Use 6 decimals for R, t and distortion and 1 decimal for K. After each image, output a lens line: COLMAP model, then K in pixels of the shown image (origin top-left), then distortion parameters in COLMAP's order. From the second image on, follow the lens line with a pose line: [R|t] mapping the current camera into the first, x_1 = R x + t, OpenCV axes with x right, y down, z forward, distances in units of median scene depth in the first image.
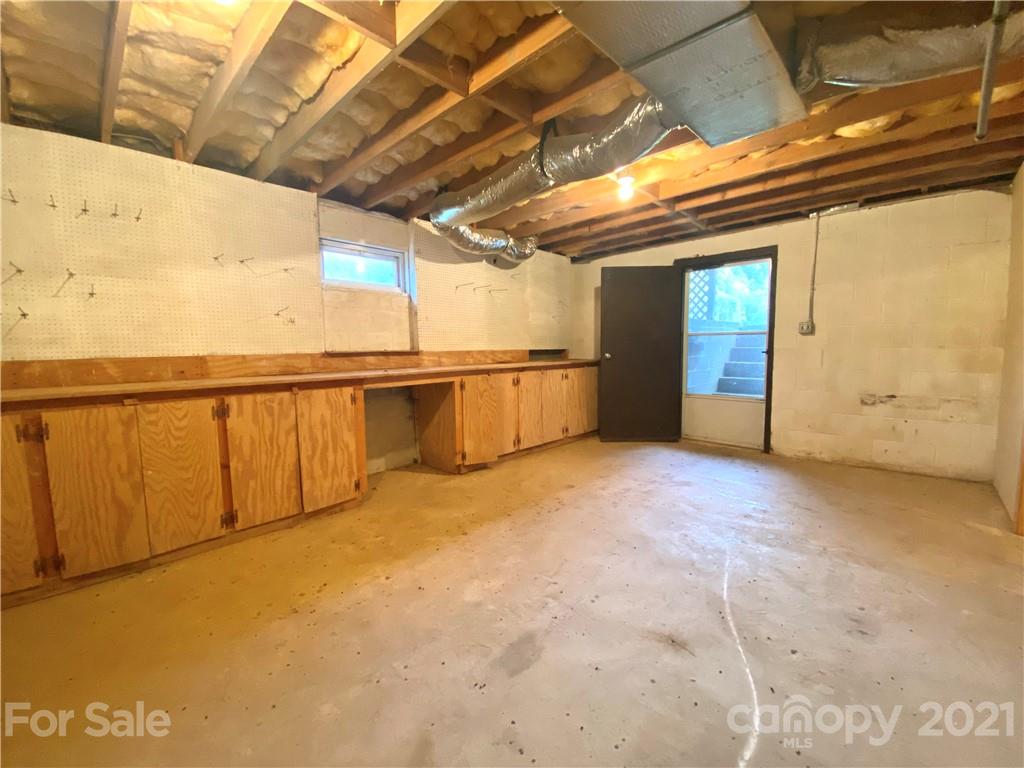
lens RADIAL K [[411.8, 0, 512.0], [0, 411.8, 384.0], [0, 0, 1]] dist [0.027364, -0.022374]
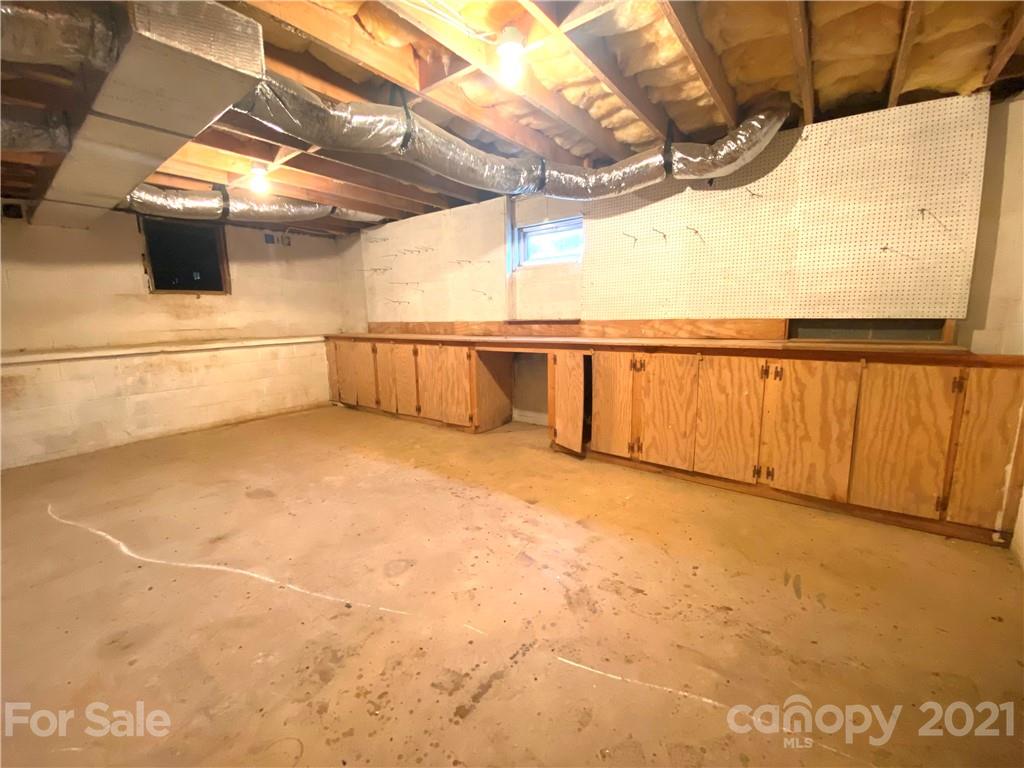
lens RADIAL K [[411.8, 0, 512.0], [0, 411.8, 384.0], [0, 0, 1]] dist [0.027364, -0.022374]
pose [[0.113615, 0.176135, -0.977787, 0.896173], [-0.070582, 0.983104, 0.168891, -0.103046], [0.991015, 0.049825, 0.124128, 0.891204]]
